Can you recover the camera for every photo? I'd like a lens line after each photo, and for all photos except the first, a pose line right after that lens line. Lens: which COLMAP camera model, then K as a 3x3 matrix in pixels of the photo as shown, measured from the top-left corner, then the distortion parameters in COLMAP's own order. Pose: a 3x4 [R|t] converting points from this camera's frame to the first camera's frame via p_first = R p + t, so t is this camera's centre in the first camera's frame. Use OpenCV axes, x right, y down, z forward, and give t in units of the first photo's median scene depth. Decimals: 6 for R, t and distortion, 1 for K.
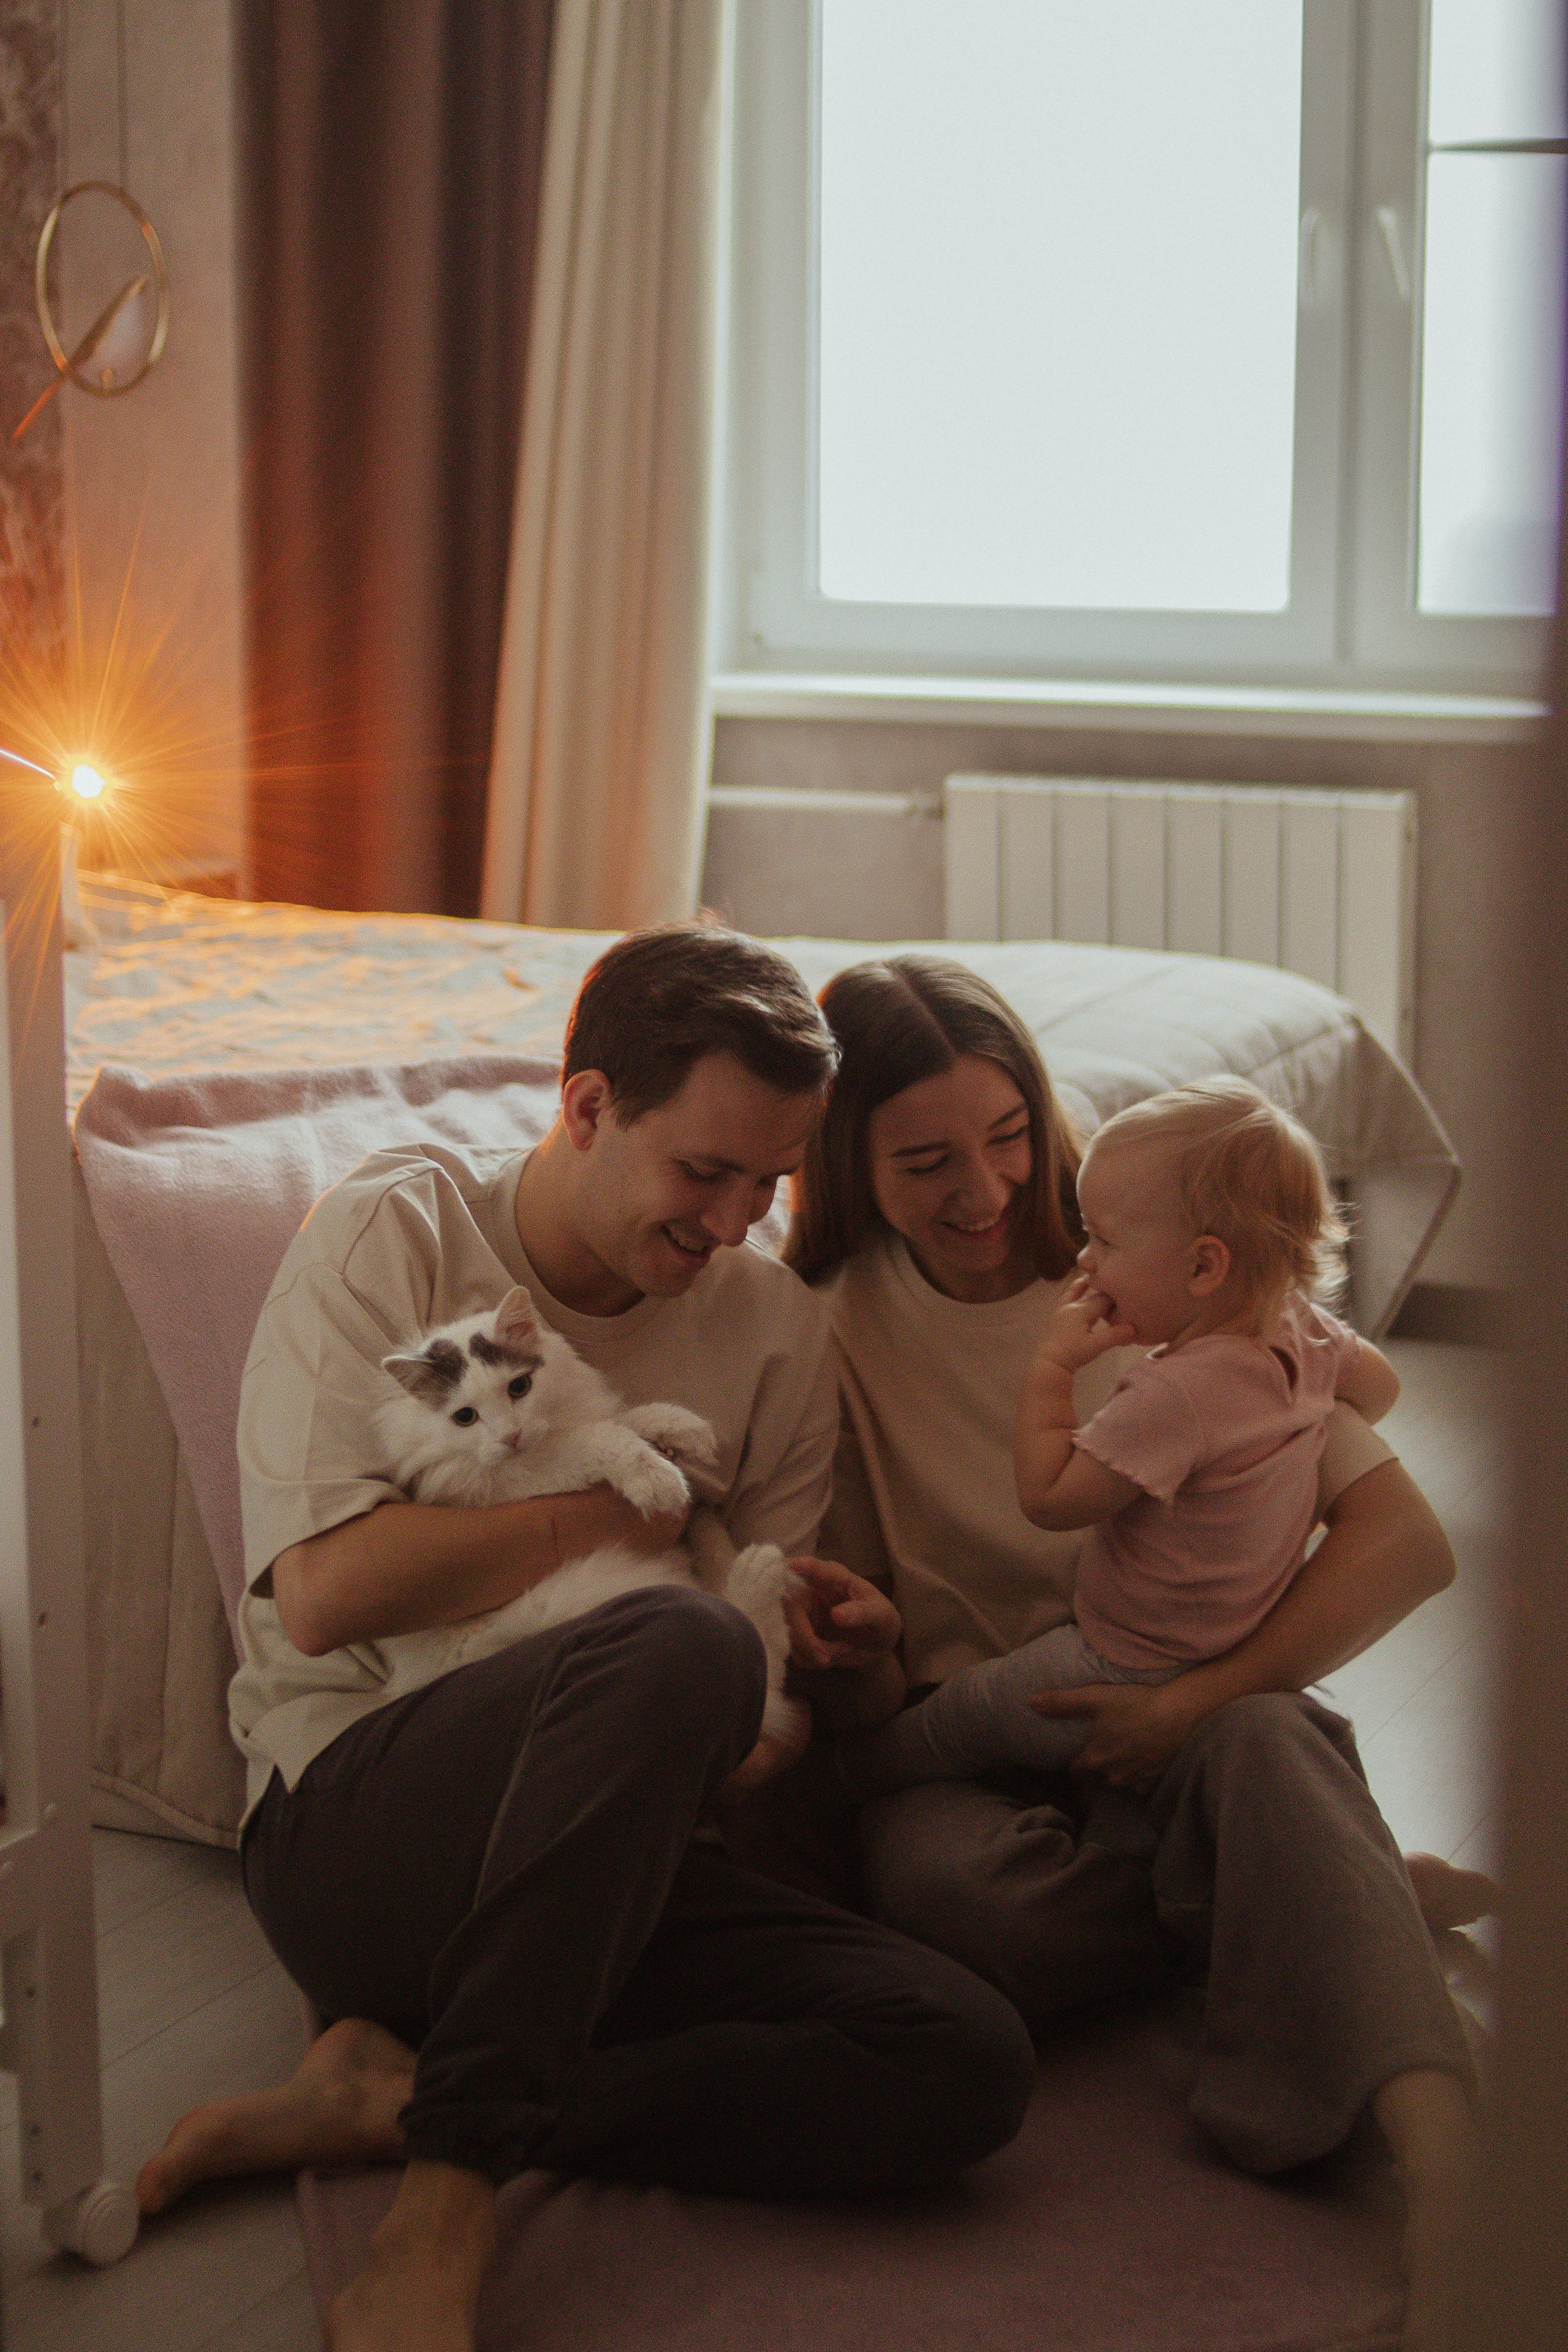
lens RADIAL K [[4058.9, 0, 784.0], [0, 4058.9, 1176.0], [0, 0, 1]] dist [-0.106820, -0.010505]
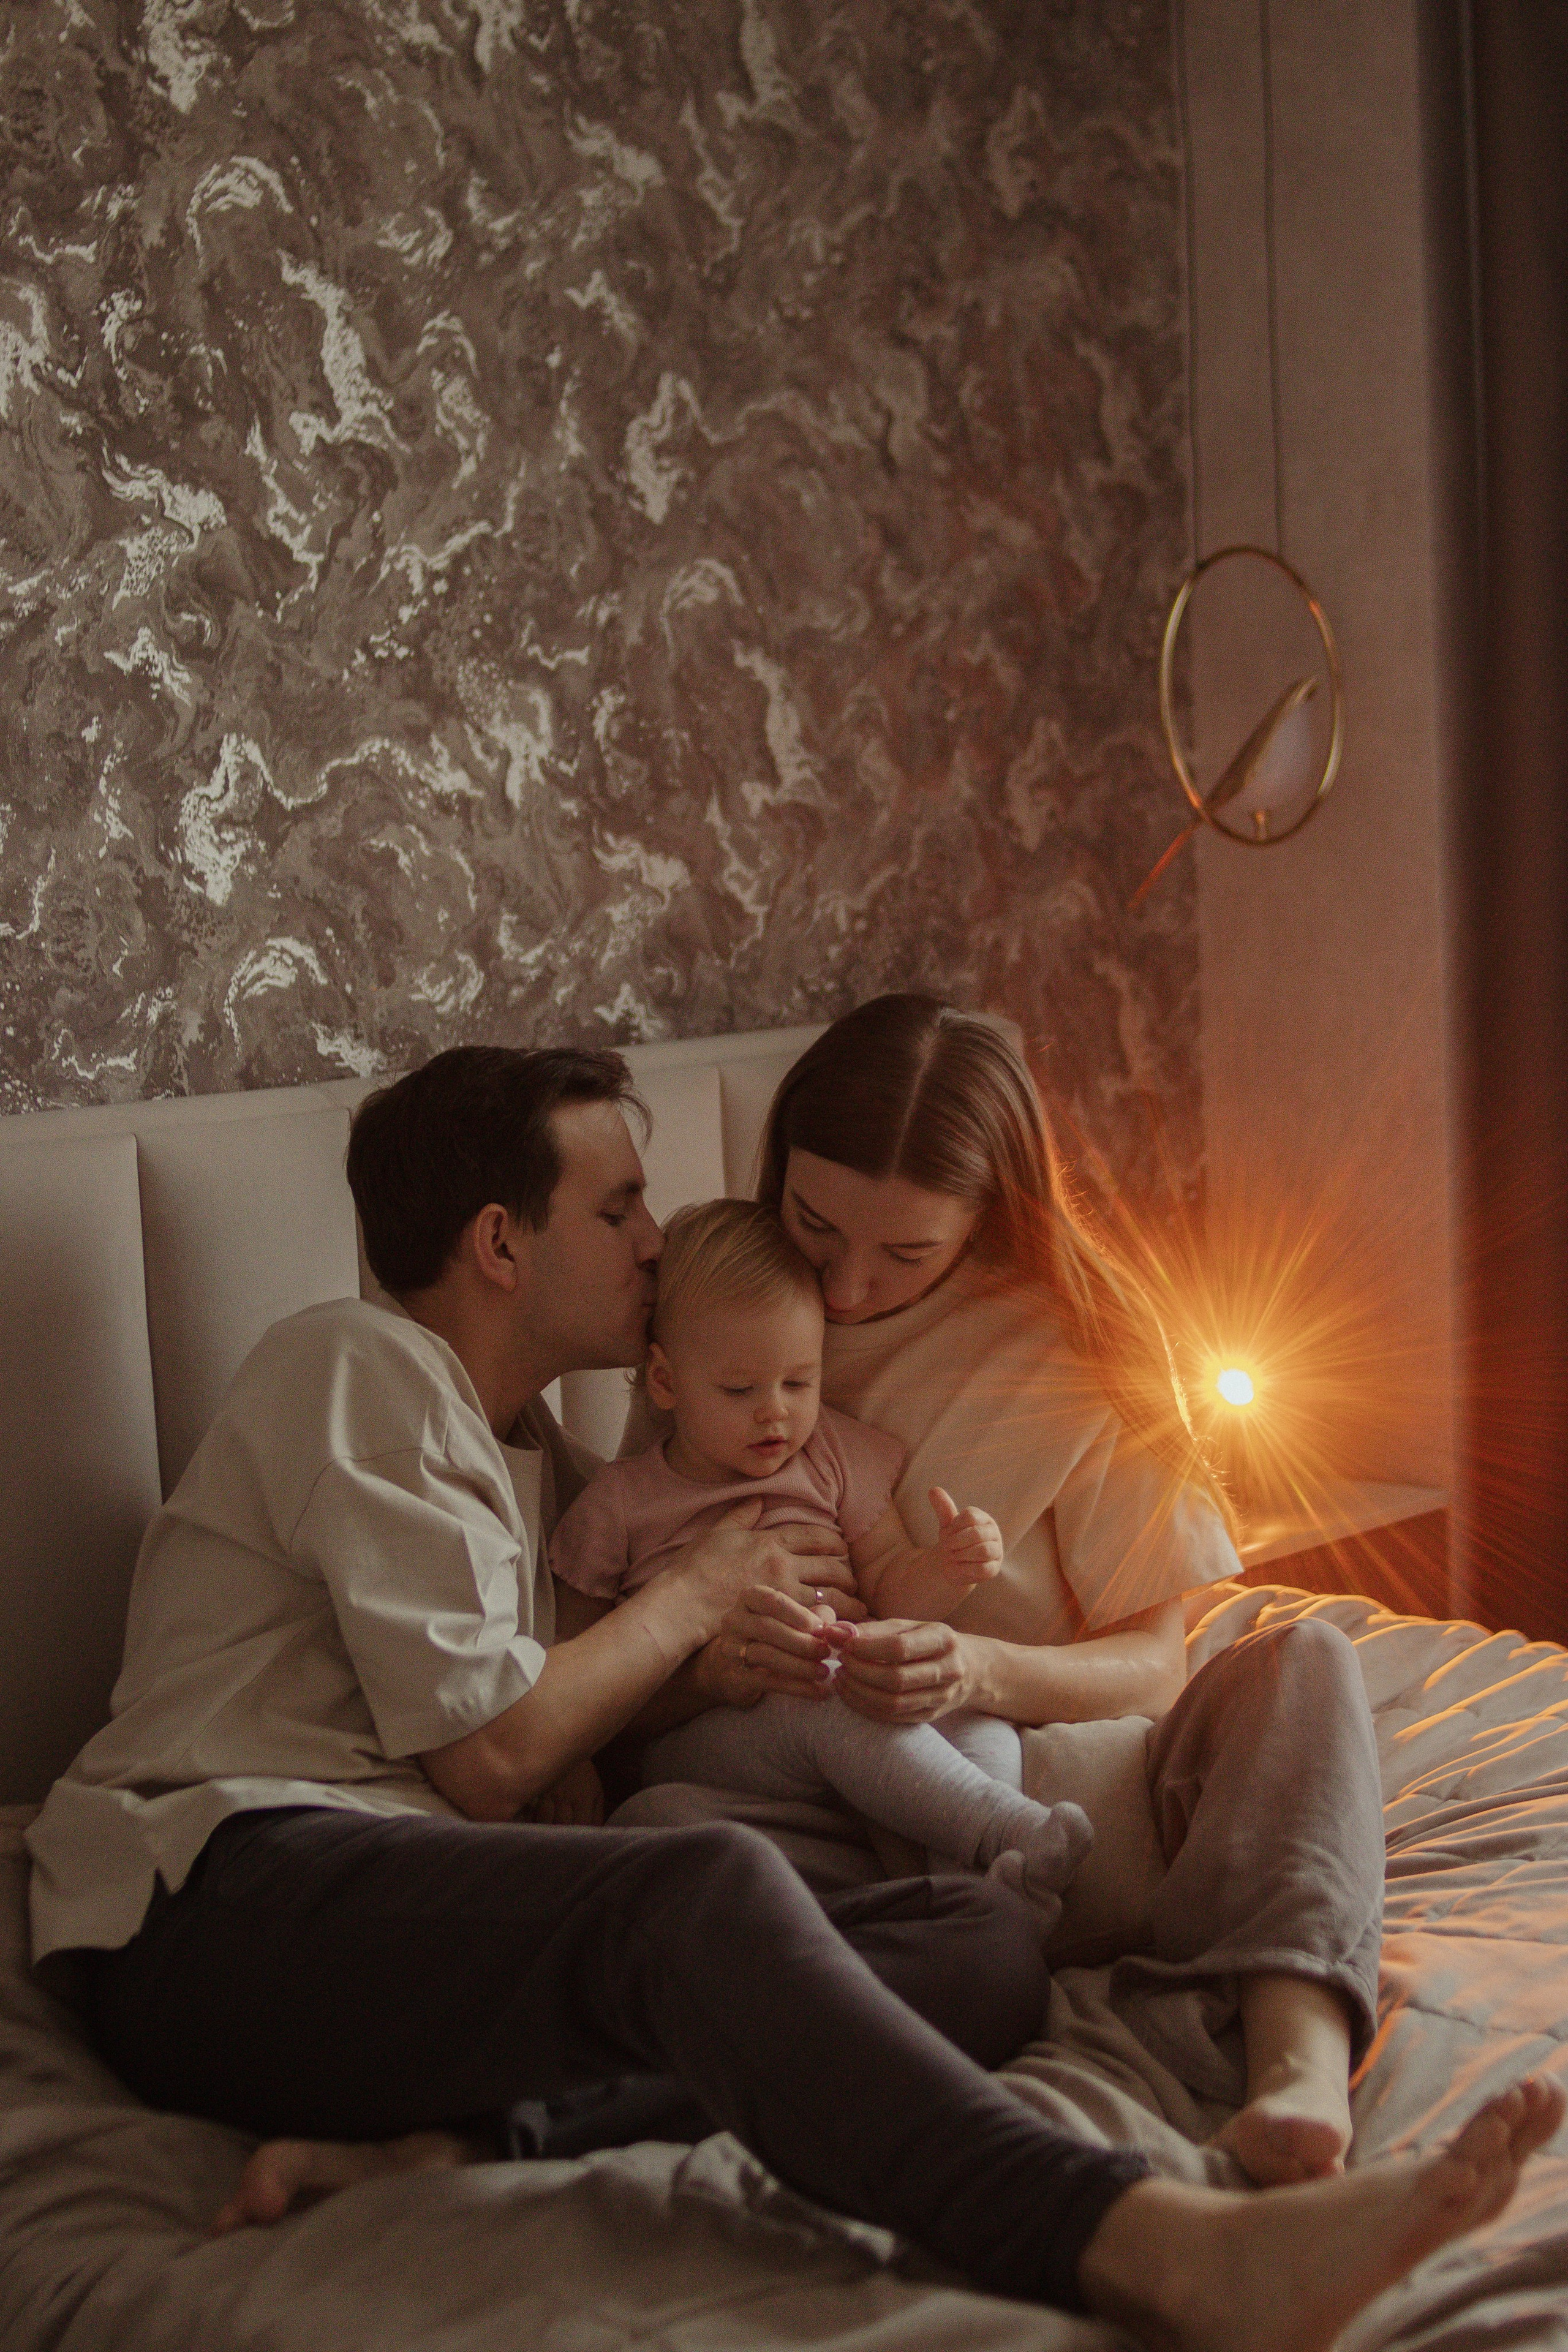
lens RADIAL K [[3895.1, 0, 784.0], [0, 3895.1, 1176.0], [0, 0, 1]] dist [-0.128568, 0.019102]
pose [[0.960989, -0.013449, -0.276258, -0.071469], [-0.004915, 0.997829, -0.065675, -0.105494], [0.276541, 0.064471, 0.958837, 0.384067]]
